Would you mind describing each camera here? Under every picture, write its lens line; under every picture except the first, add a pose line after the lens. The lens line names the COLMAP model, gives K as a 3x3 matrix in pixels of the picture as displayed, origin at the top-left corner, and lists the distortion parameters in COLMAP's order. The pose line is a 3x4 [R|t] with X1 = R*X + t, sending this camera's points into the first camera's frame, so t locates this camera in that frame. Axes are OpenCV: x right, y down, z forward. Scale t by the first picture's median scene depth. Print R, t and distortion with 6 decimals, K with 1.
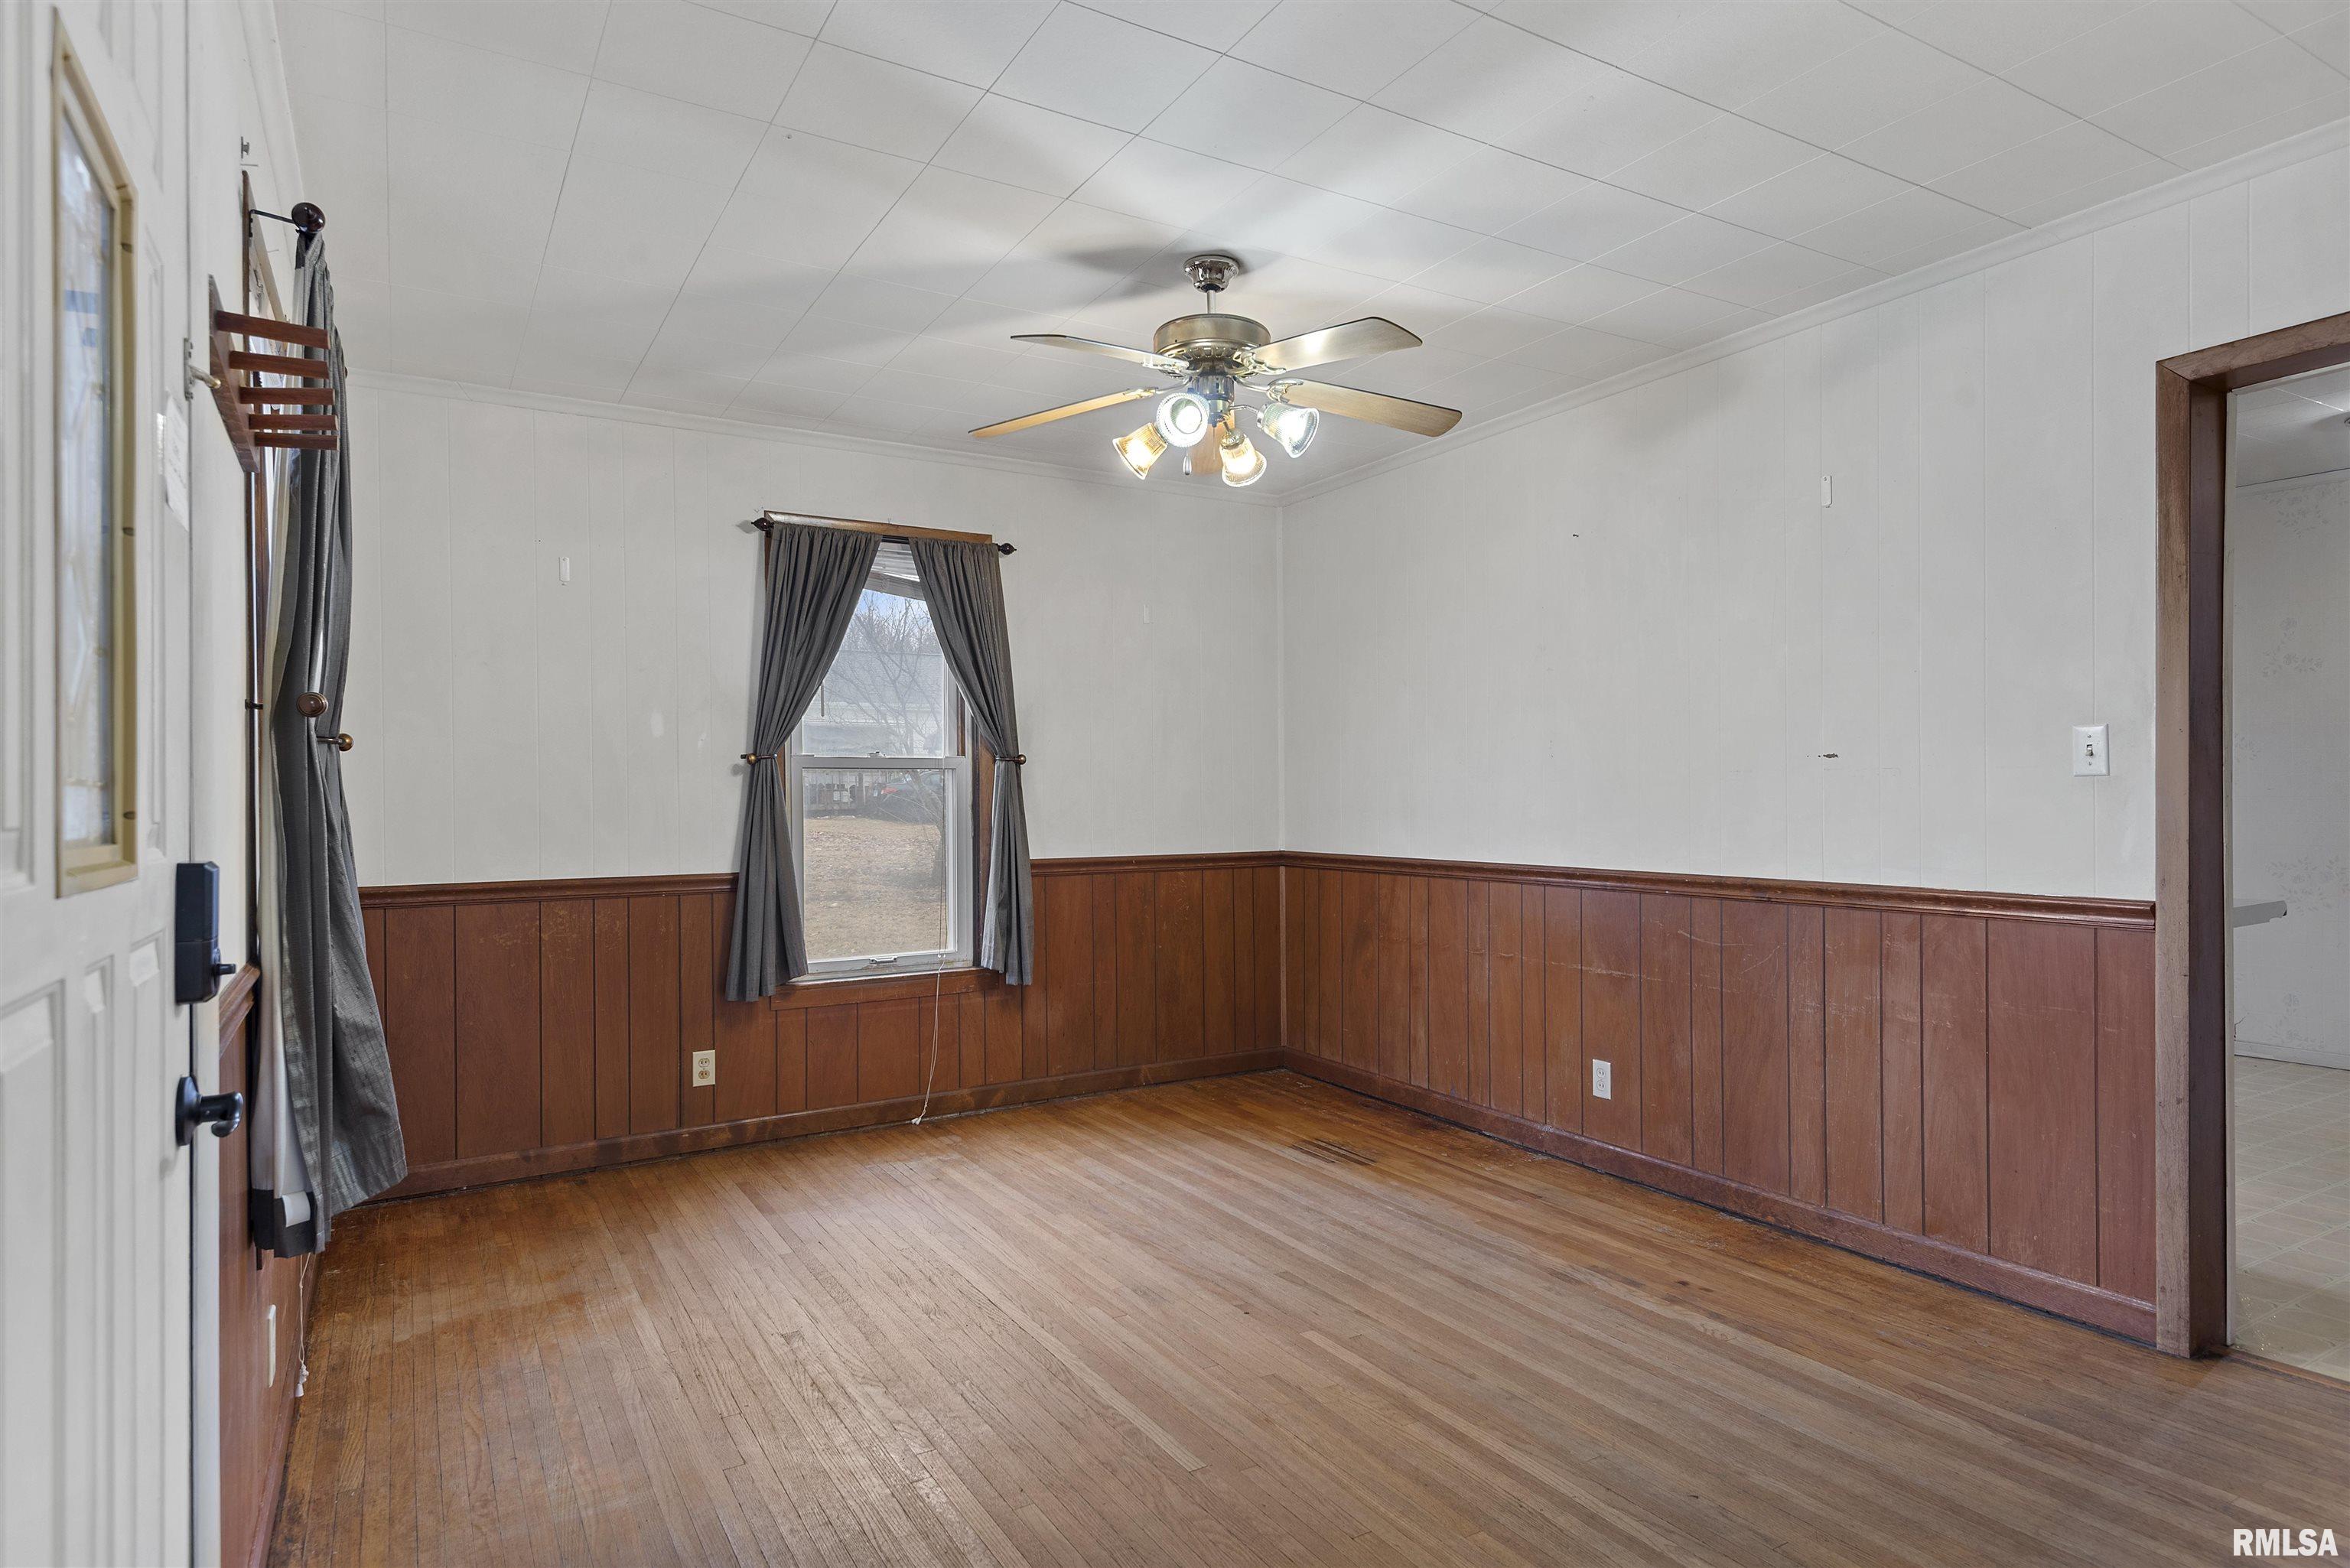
lens RADIAL K [[1294.2, 0, 1176.9], [0, 1294.2, 791.0], [0, 0, 1]] dist [0.046374, -0.032939]
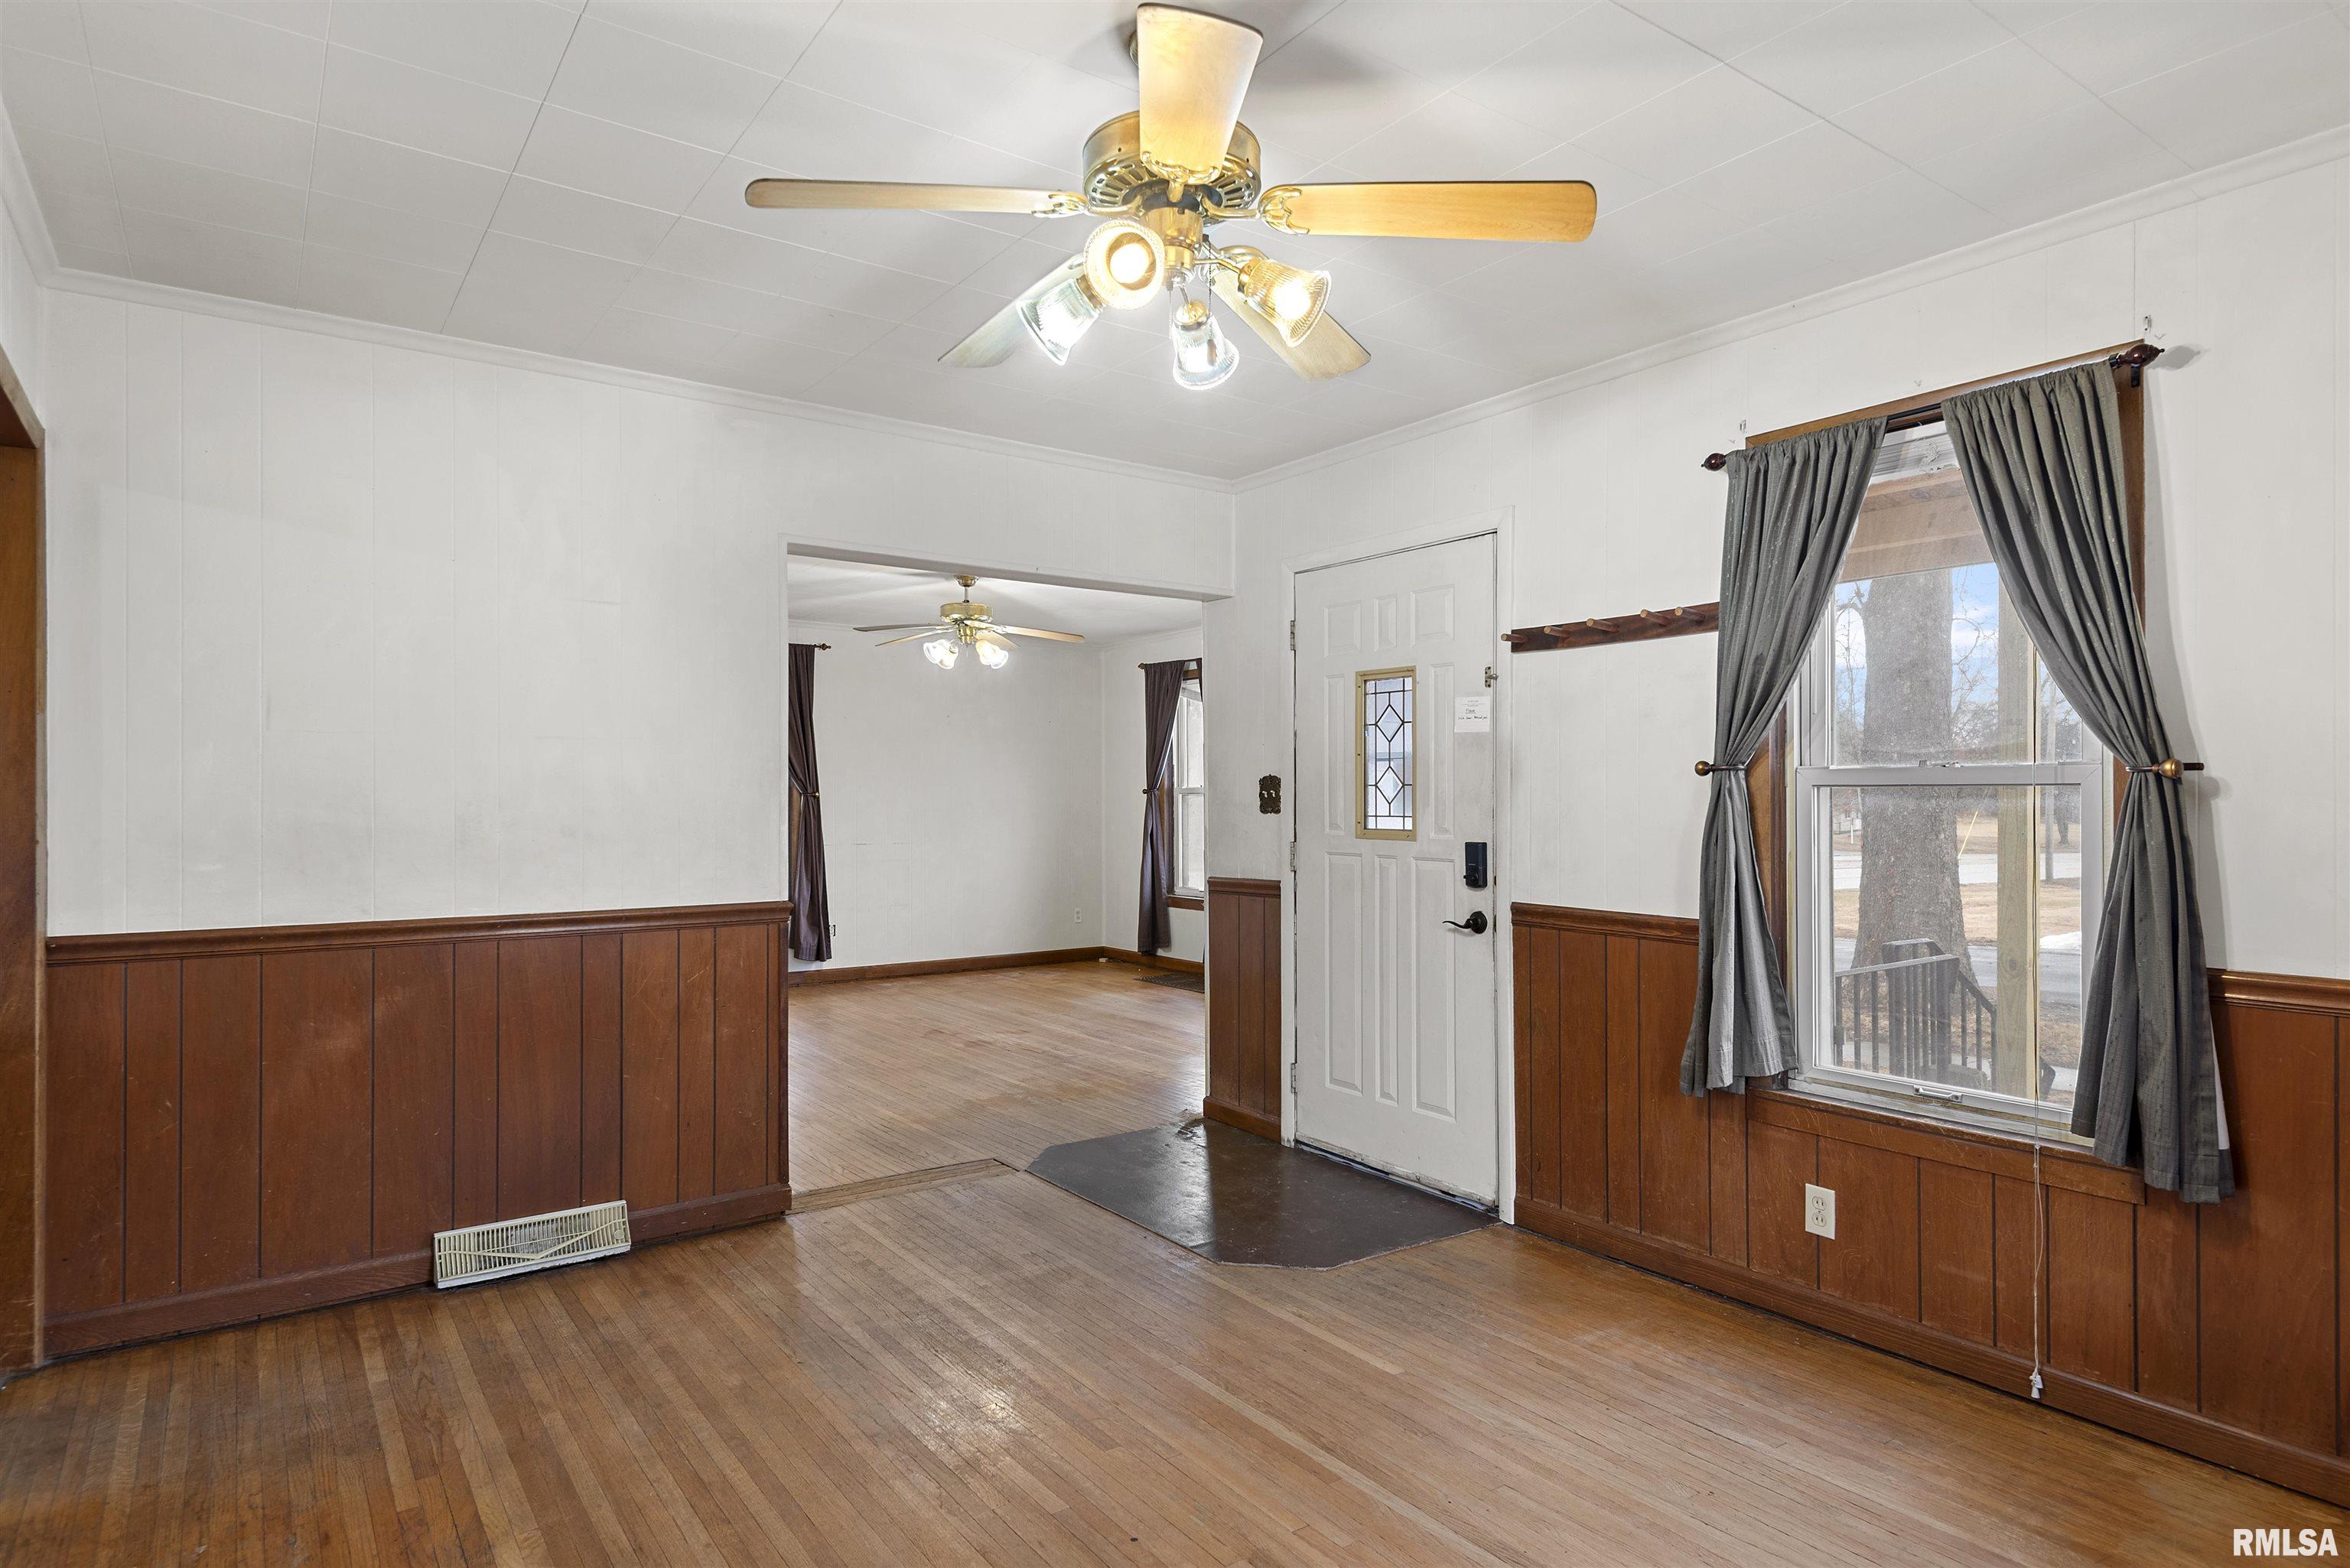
lens RADIAL K [[1335.5, 0, 1175.0], [0, 1335.5, 784.0], [0, 0, 1]] dist [0.028904, -0.019661]
pose [[-0.997097, 0.011330, -0.075291, 0.061141], [0.011668, 0.999924, -0.004045, -0.021473], [0.075239, -0.004912, -0.997153, 1.312711]]
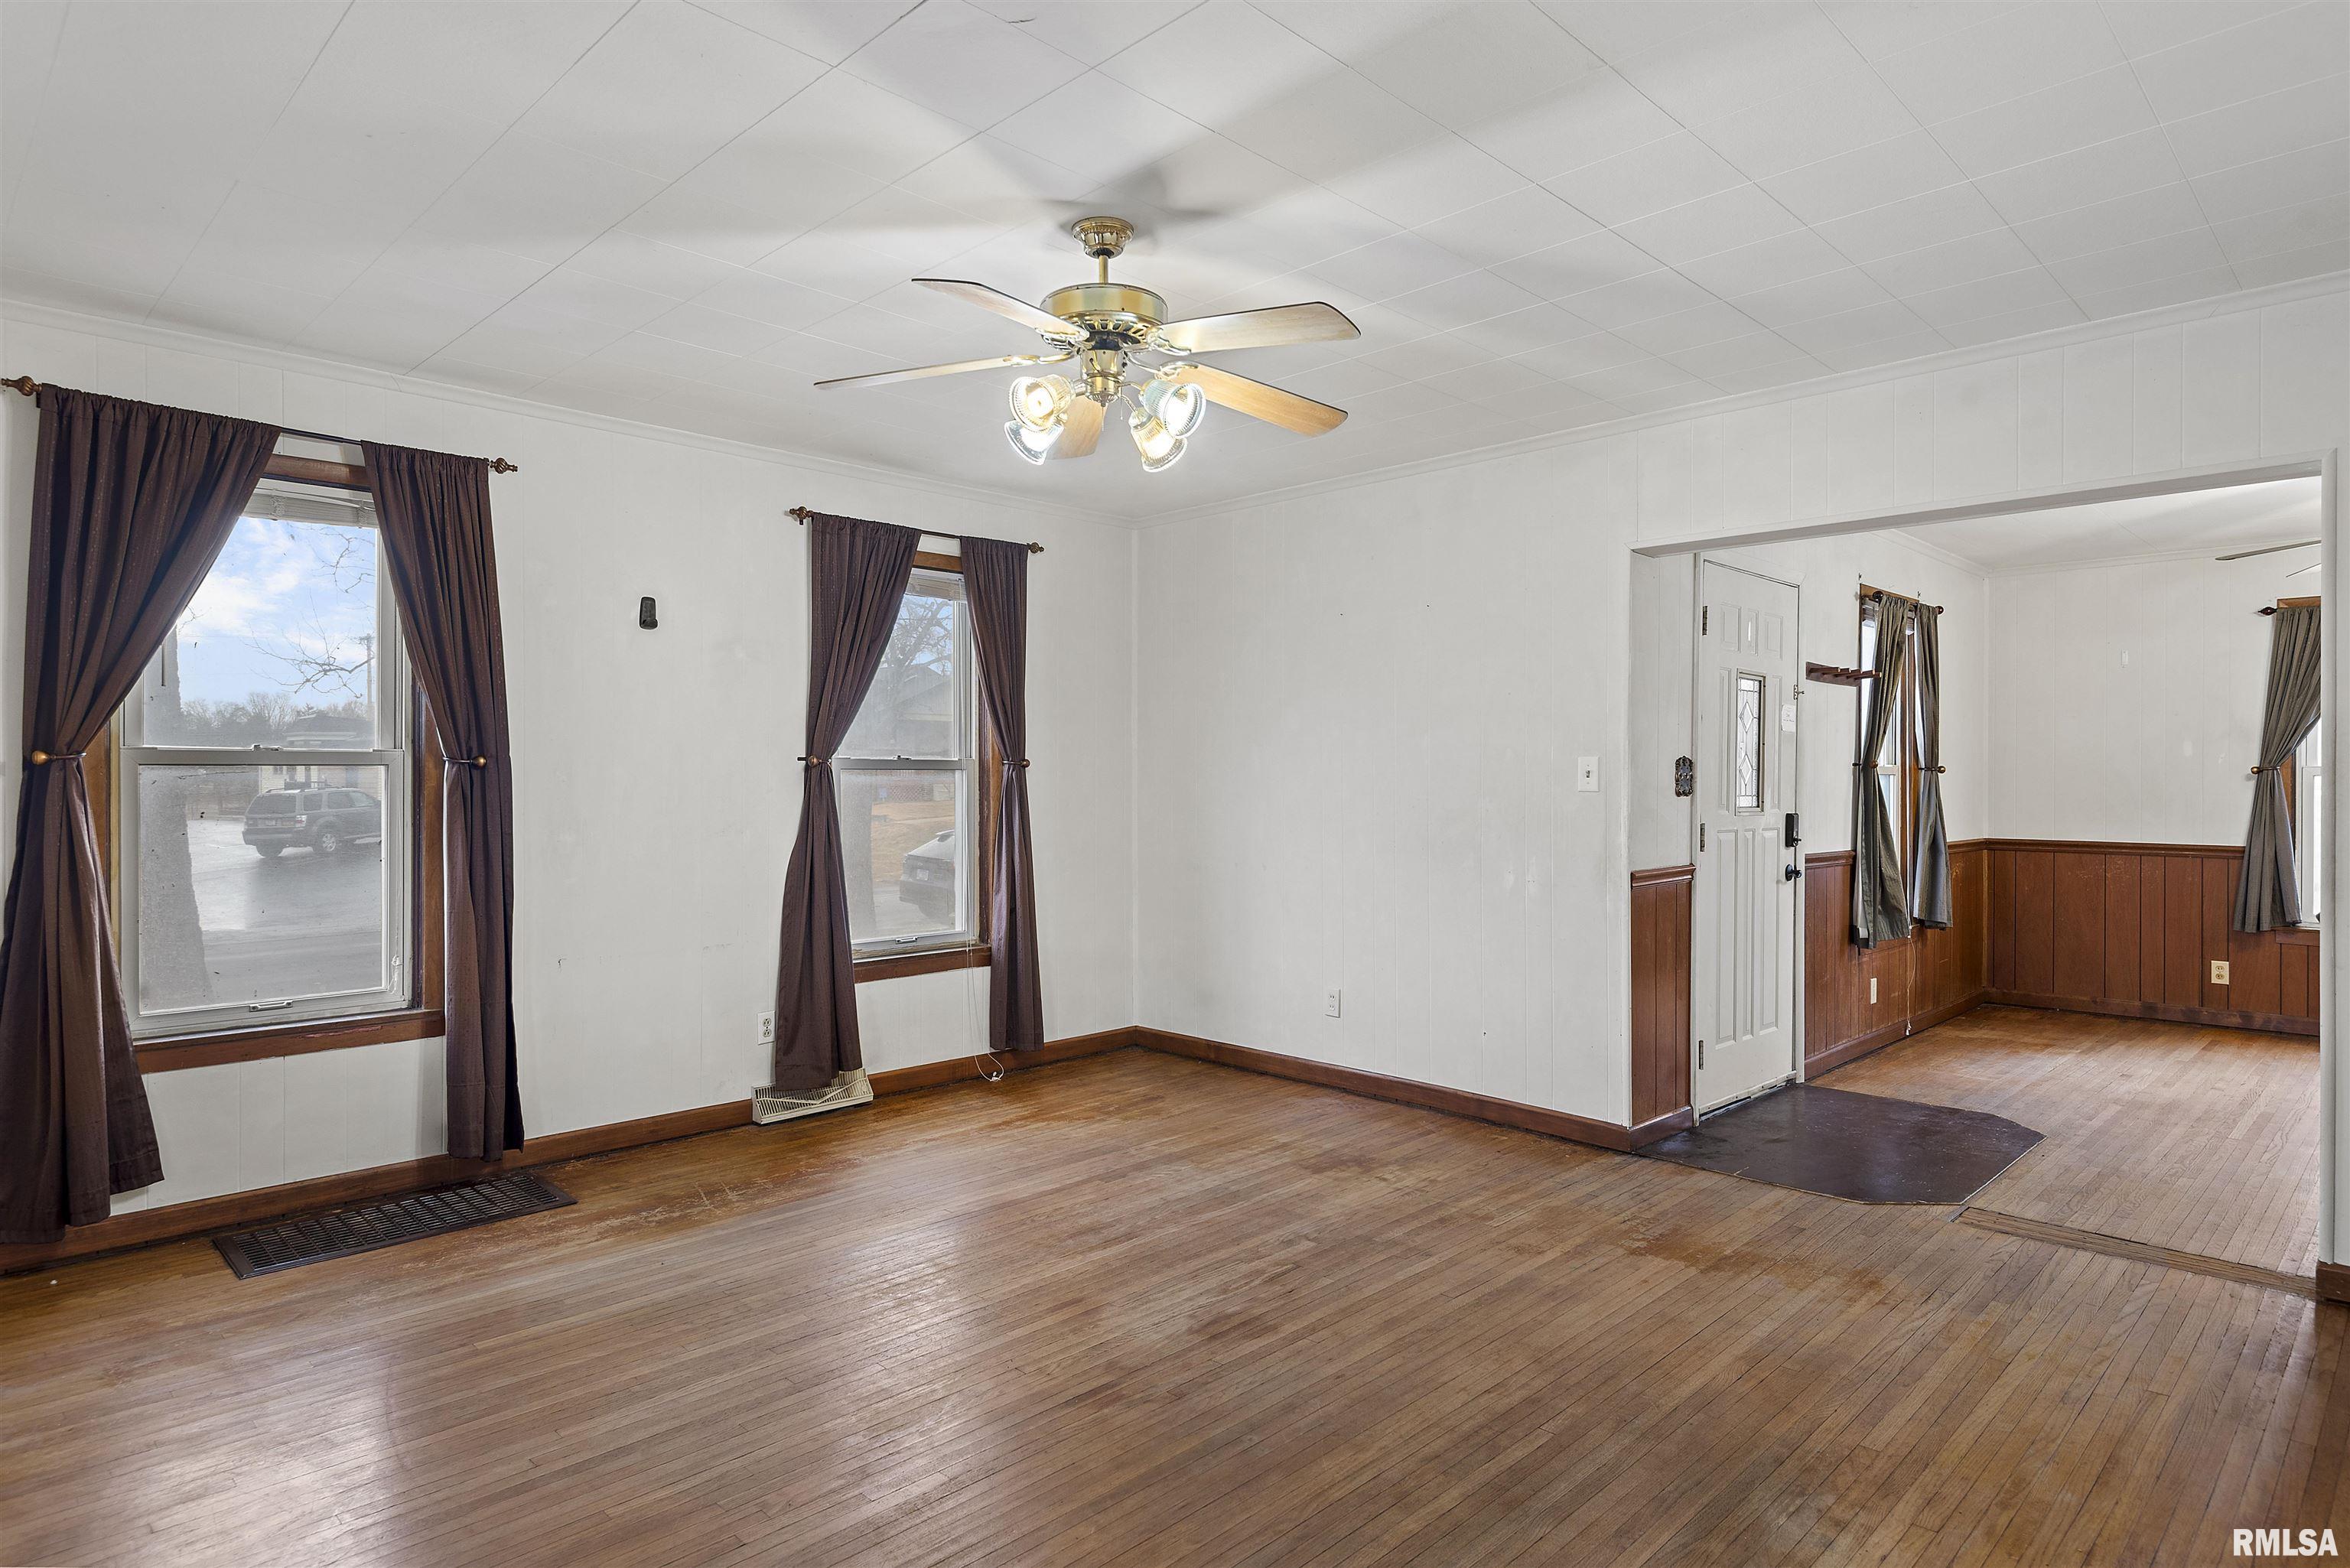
lens RADIAL K [[1335.5, 0, 1175.0], [0, 1335.5, 784.0], [0, 0, 1]] dist [0.028904, -0.019661]
pose [[0.239802, 0.005545, -0.970806, 0.950281], [-0.001918, 0.999984, 0.005237, -0.015757], [0.970820, 0.000607, 0.239809, -0.617392]]
